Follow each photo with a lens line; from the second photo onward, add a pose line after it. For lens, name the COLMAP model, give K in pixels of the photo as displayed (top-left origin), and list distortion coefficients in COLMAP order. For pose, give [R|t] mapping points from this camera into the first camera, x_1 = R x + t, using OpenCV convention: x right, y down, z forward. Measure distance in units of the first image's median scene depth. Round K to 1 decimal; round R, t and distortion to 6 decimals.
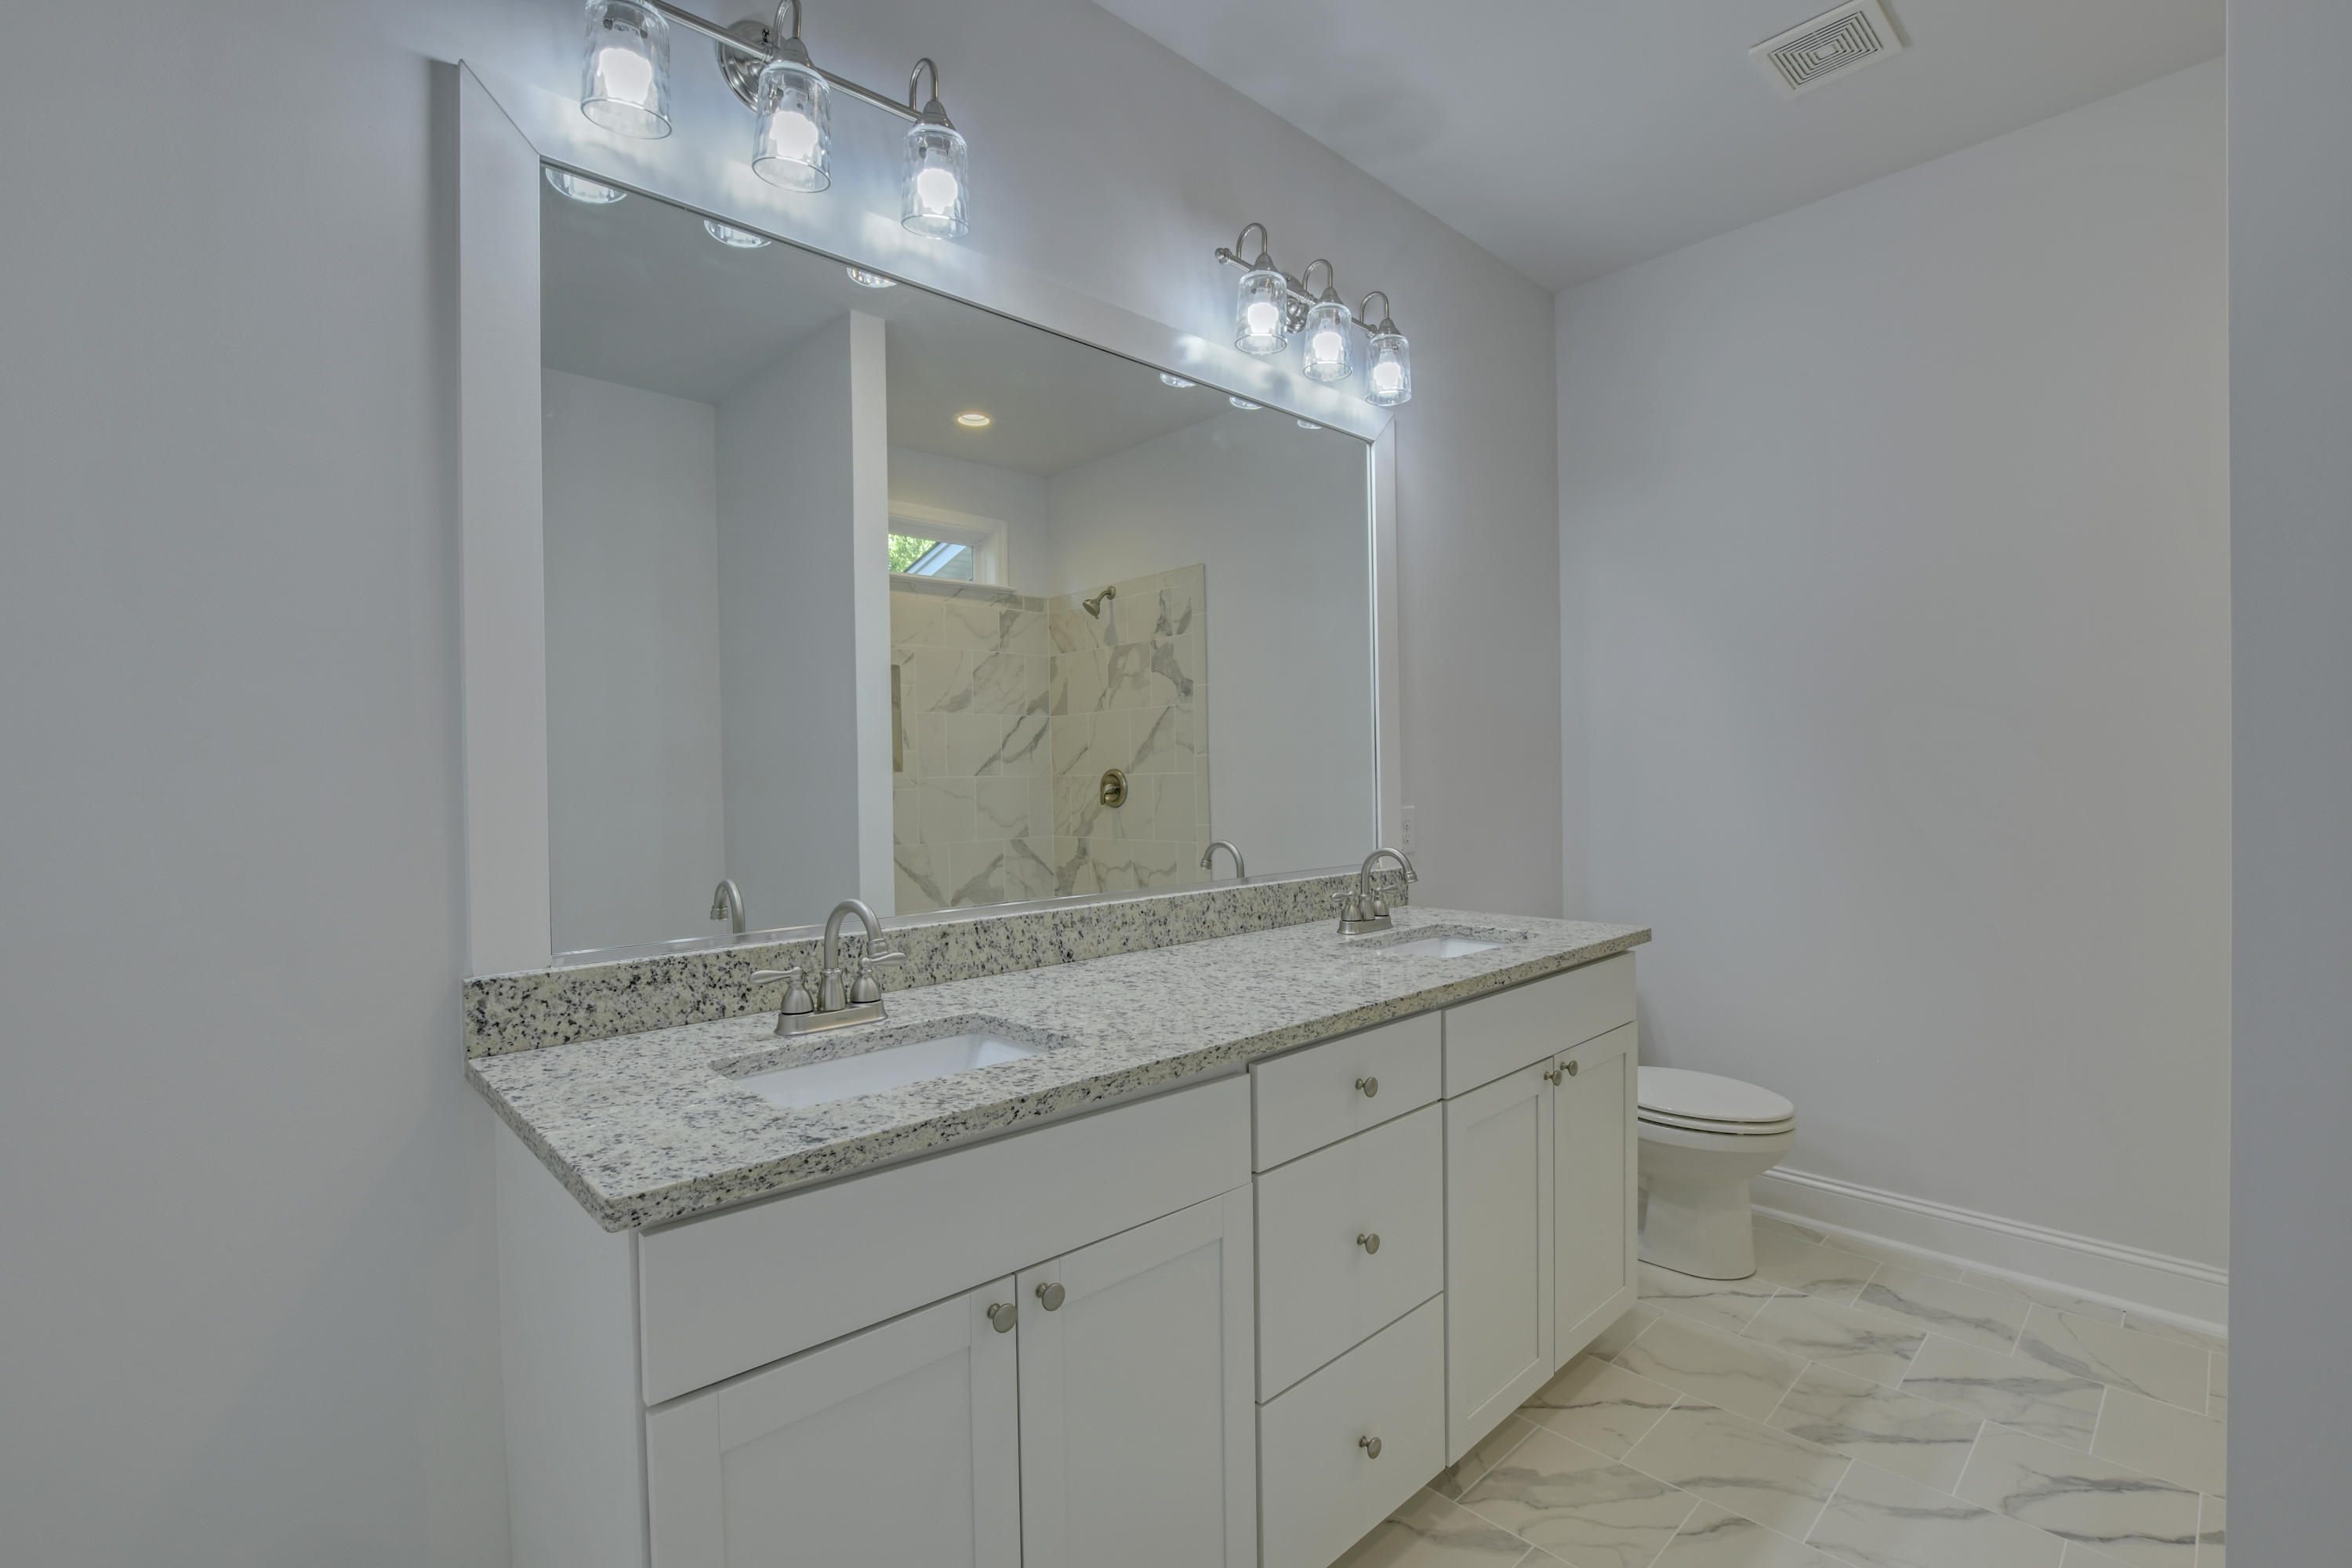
lens RADIAL K [[1051.2, 0, 1167.7], [0, 1051.2, 789.5], [0, 0, 1]] dist [-0.014923, 0.000619]
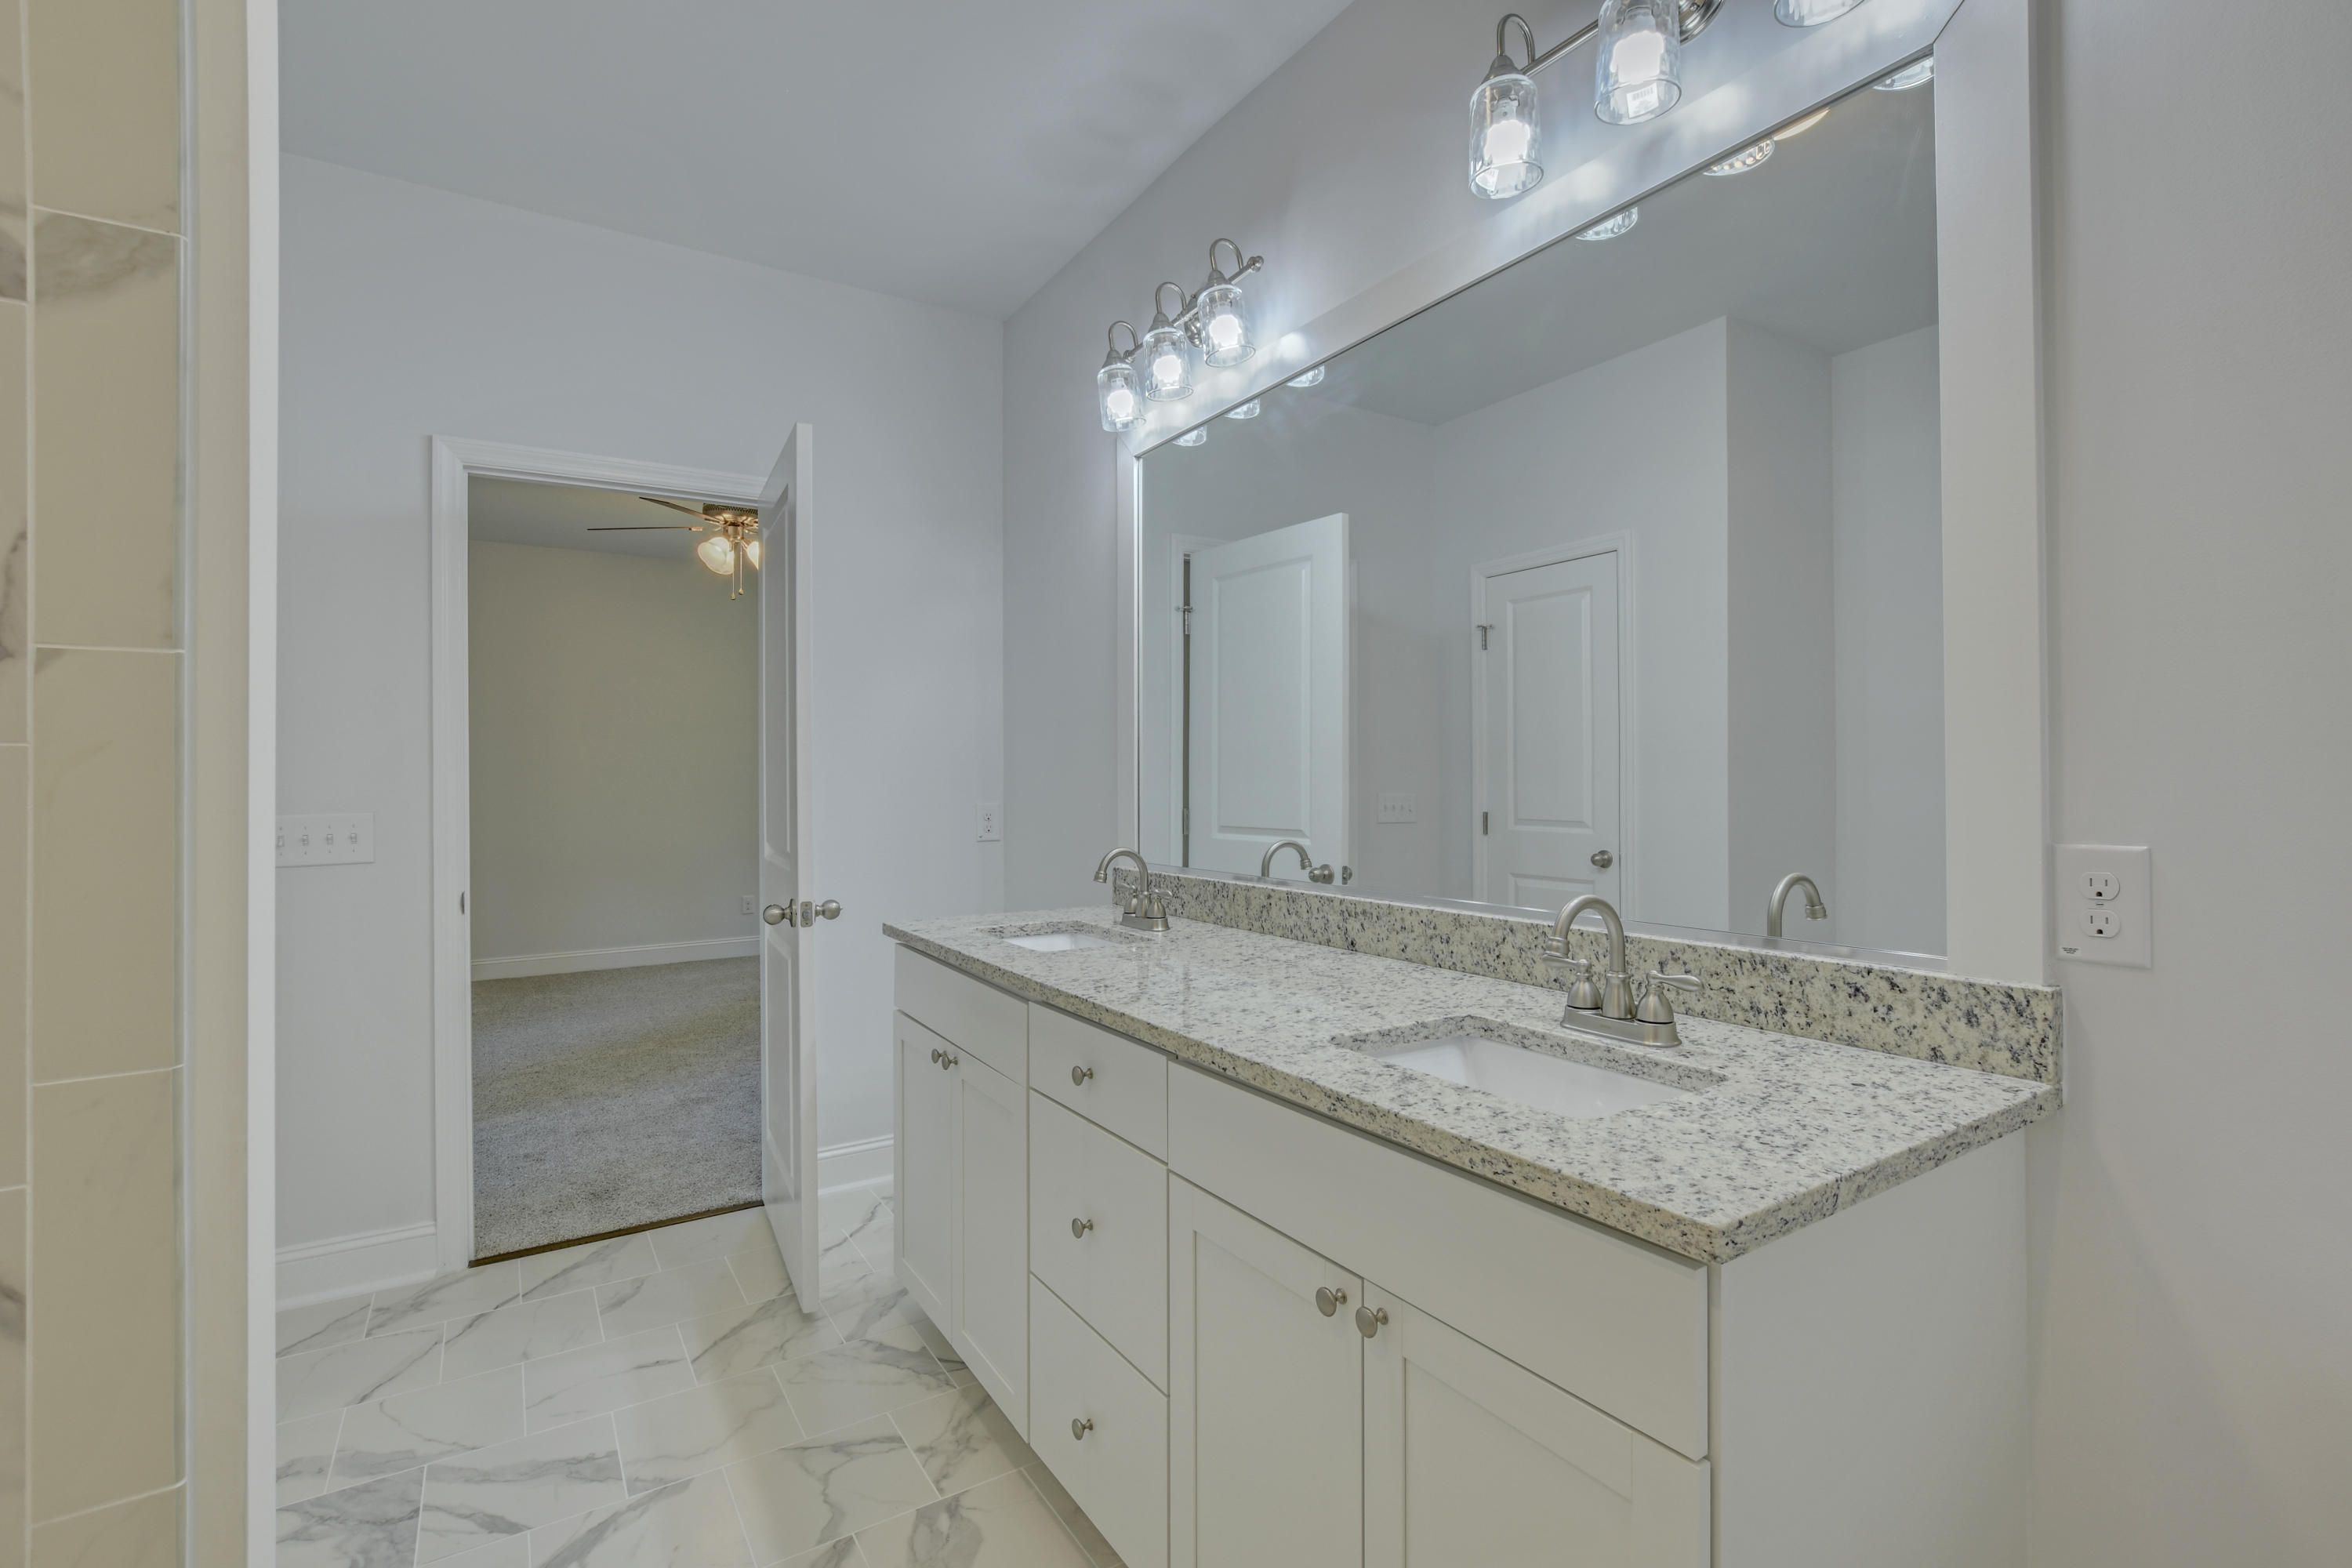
lens RADIAL K [[1051.2, 0, 1167.7], [0, 1051.2, 789.5], [0, 0, 1]] dist [-0.014923, 0.000619]
pose [[-0.180972, 0.031015, -0.982999, 0.930673], [0.005658, 0.999519, 0.030494, -0.025220], [0.983472, -0.000044, -0.181060, 0.993125]]
